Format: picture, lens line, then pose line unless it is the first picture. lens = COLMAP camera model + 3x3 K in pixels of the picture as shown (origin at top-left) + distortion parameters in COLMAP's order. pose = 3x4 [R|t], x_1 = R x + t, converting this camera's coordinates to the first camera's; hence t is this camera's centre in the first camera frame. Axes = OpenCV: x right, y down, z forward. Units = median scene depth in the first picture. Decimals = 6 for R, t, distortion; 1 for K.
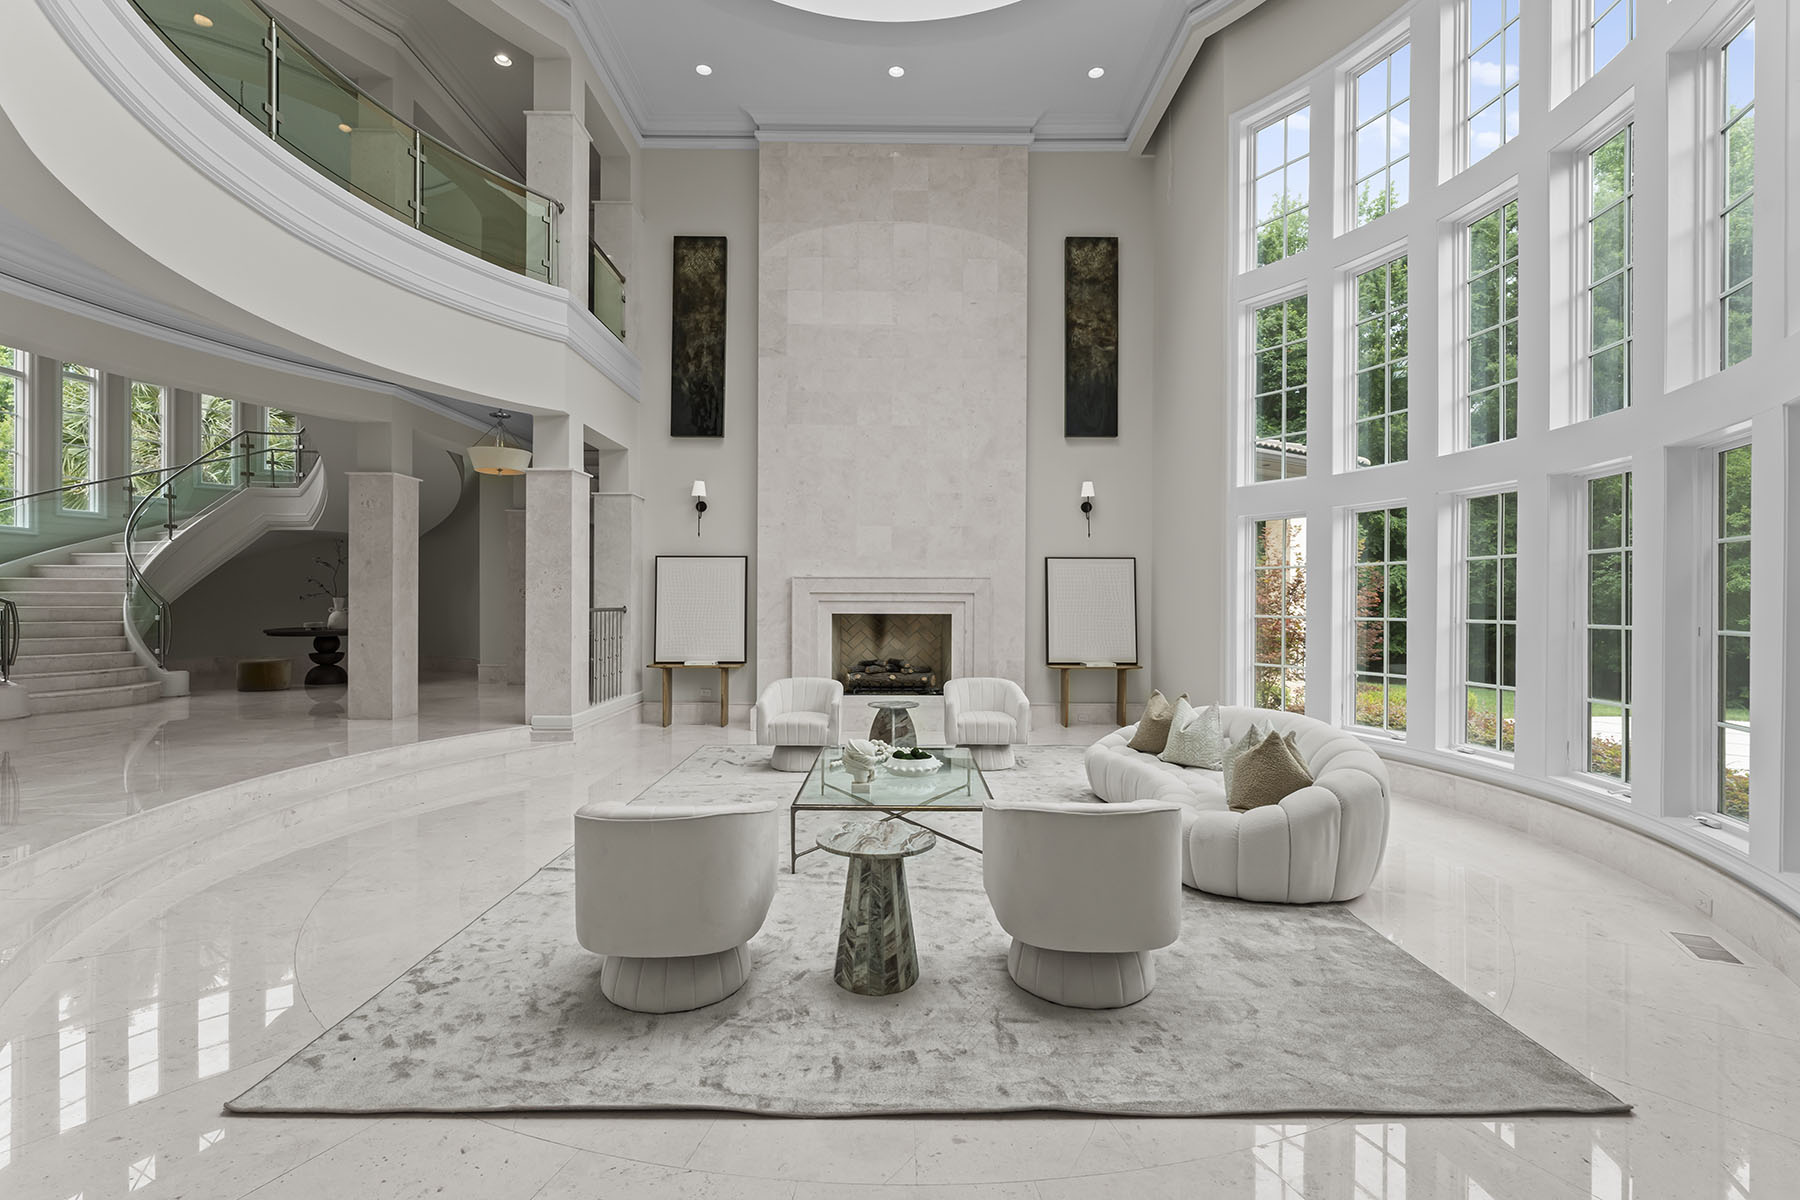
lens RADIAL K [[820.1, 0, 904.9], [0, 820.1, 604.9], [0, 0, 1]] dist [0.000703, 0.000062]
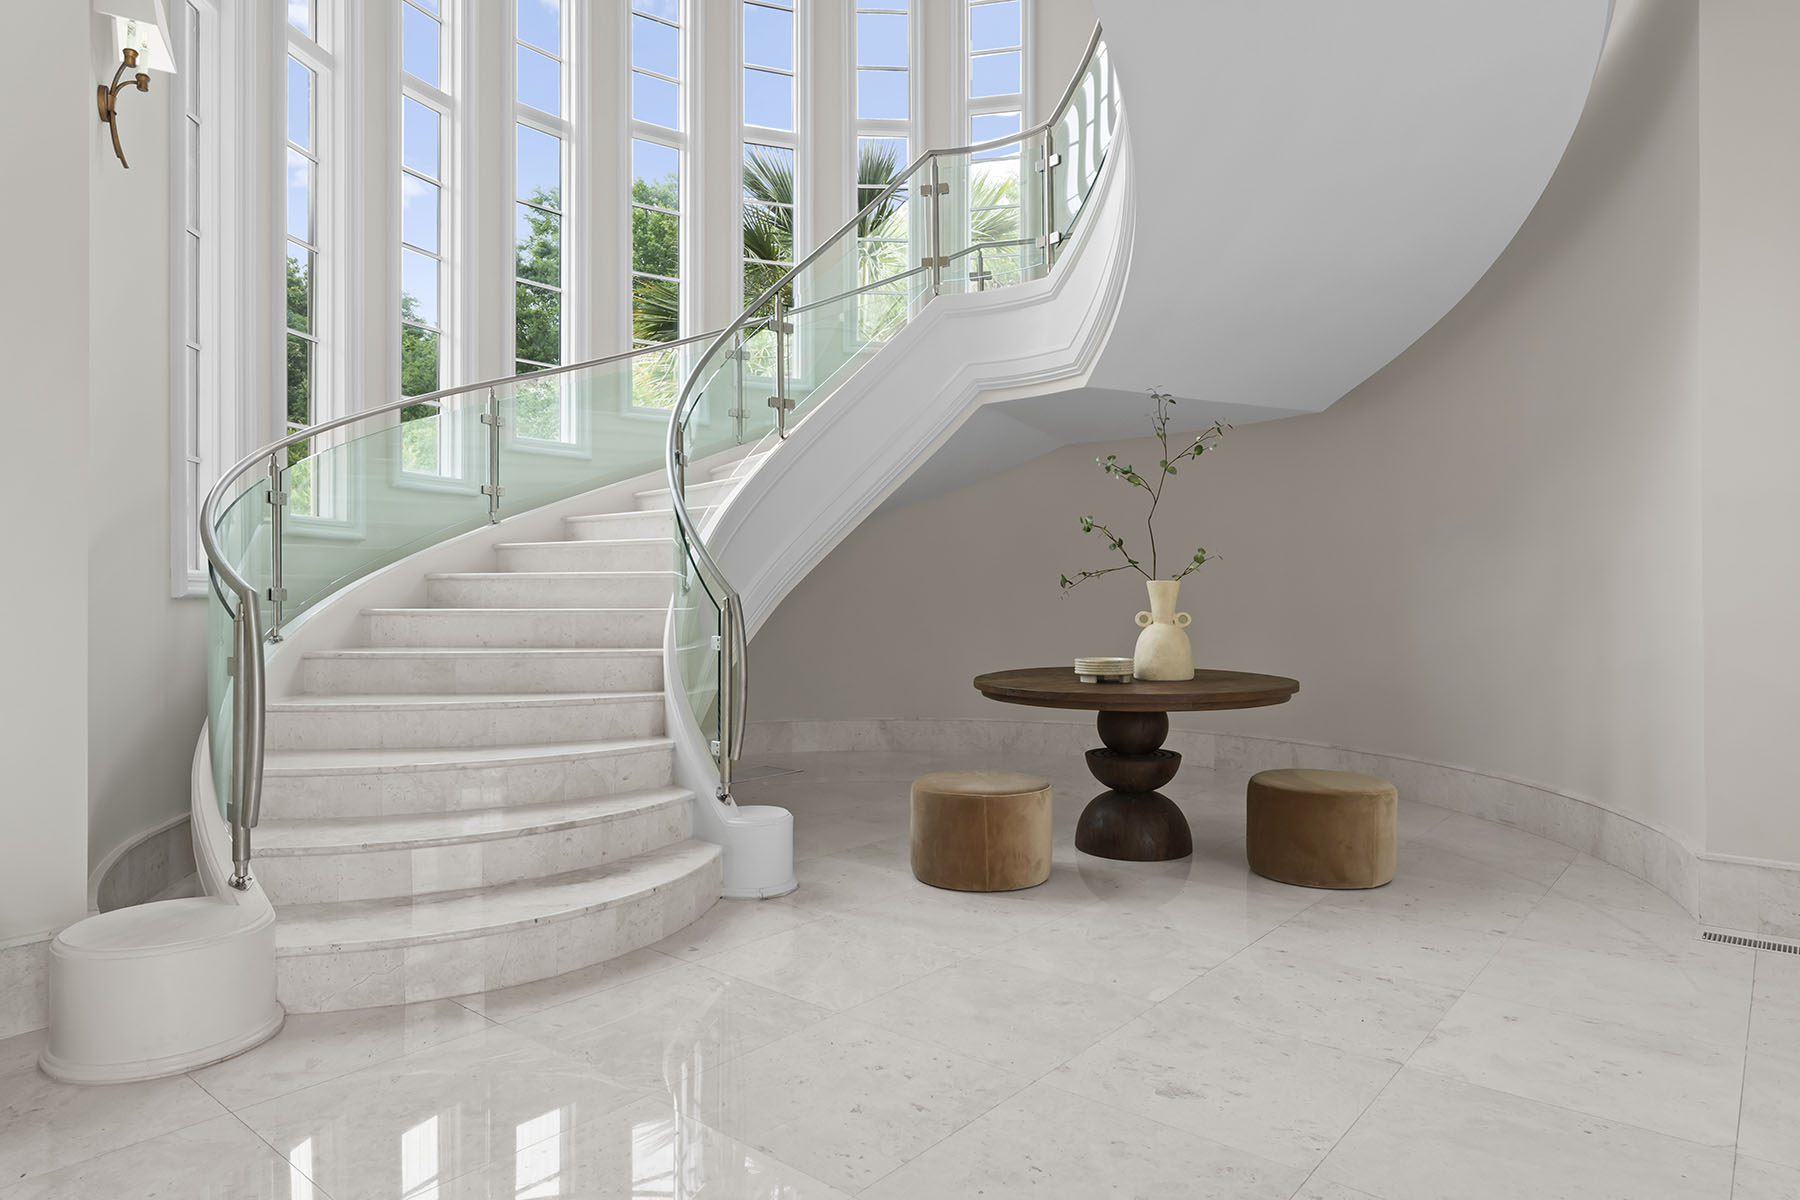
lens RADIAL K [[1073.1, 0, 903.3], [0, 1073.1, 601.7], [0, 0, 1]] dist [0.002882, 0.001096]
pose [[0.762819, -0.008018, -0.646563, -0.589755], [0.000890, 0.999935, -0.011351, 0.004596], [0.646612, 0.008084, 0.762776, 0.733325]]
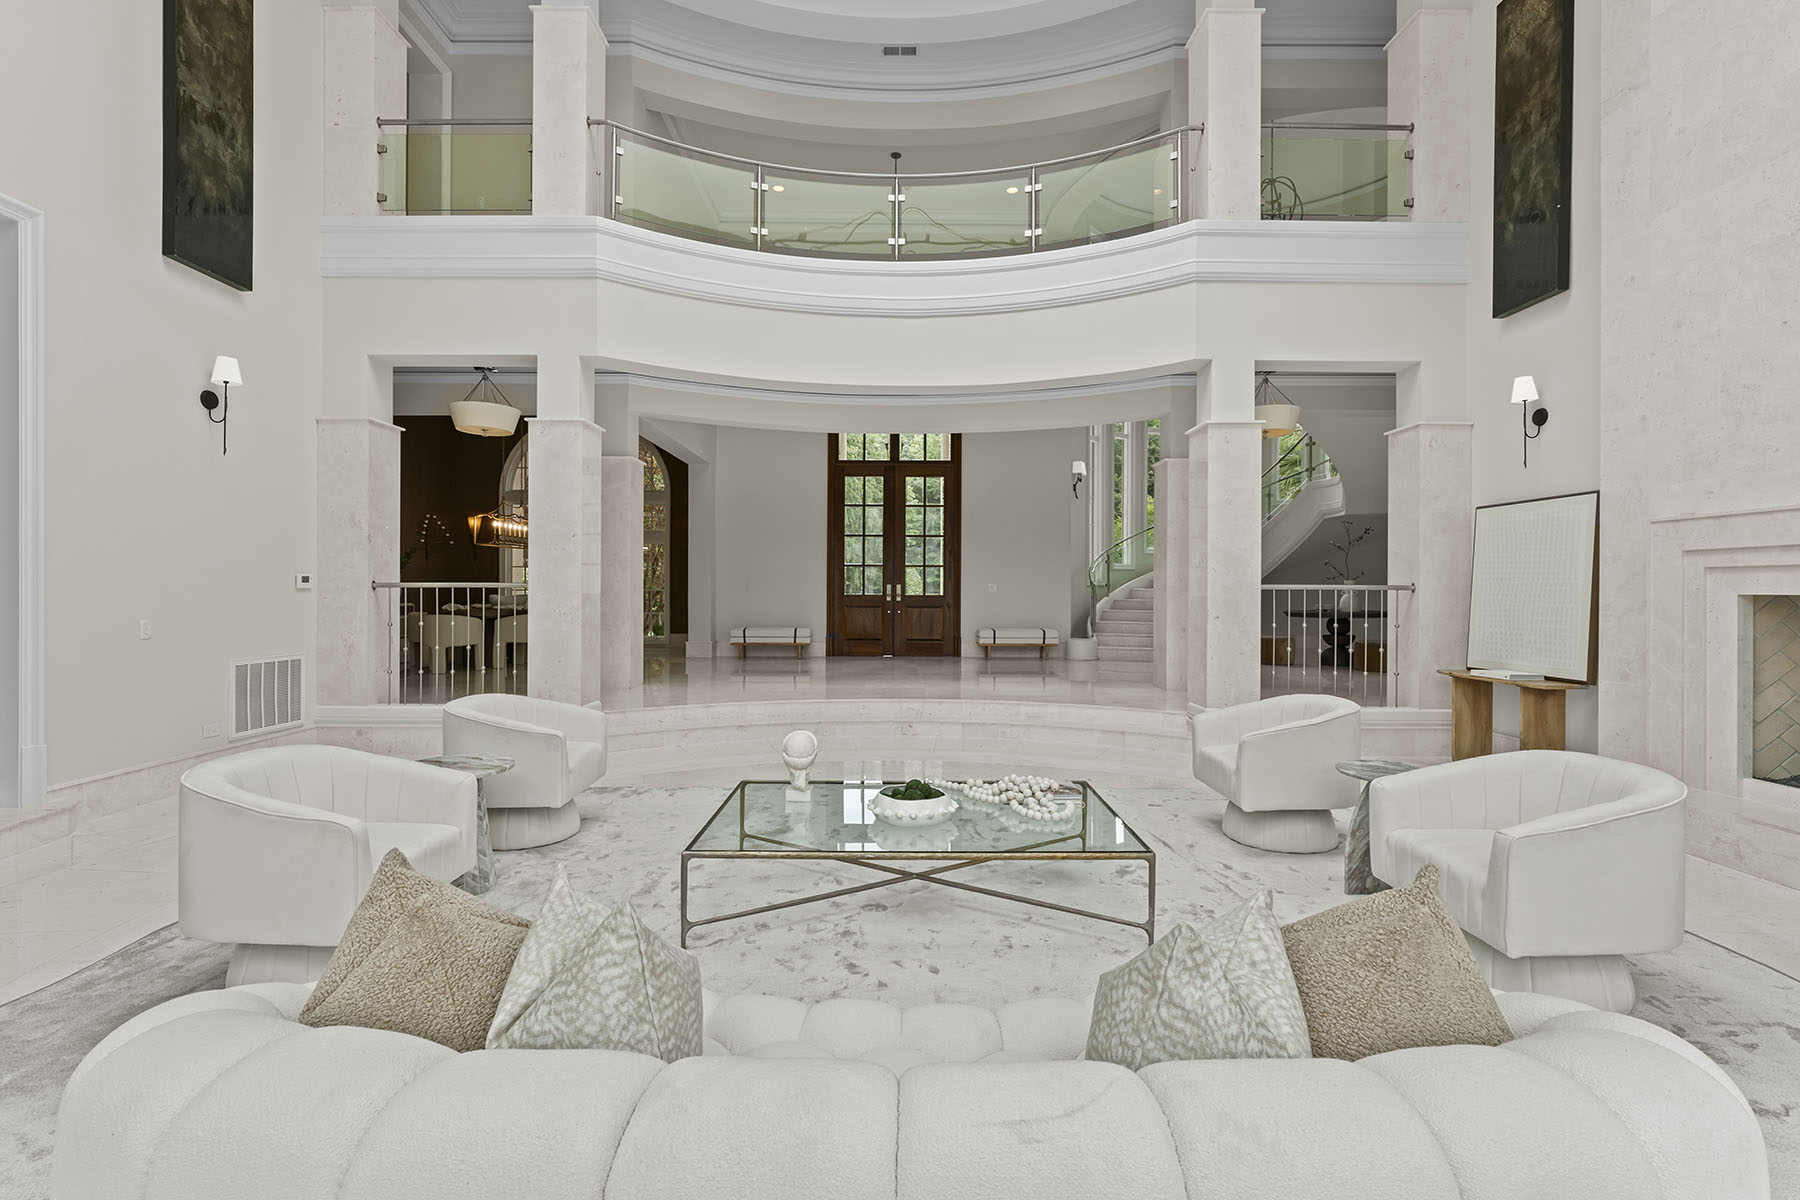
lens RADIAL K [[820.1, 0, 904.9], [0, 820.1, 591.3], [0, 0, 1]] dist [0.000703, 0.000062]
pose [[0.008487, -0.002231, -0.999961, 0.355690], [-0.010057, 0.999947, -0.002317, 0.014010], [0.999913, 0.010077, 0.008464, 0.538253]]
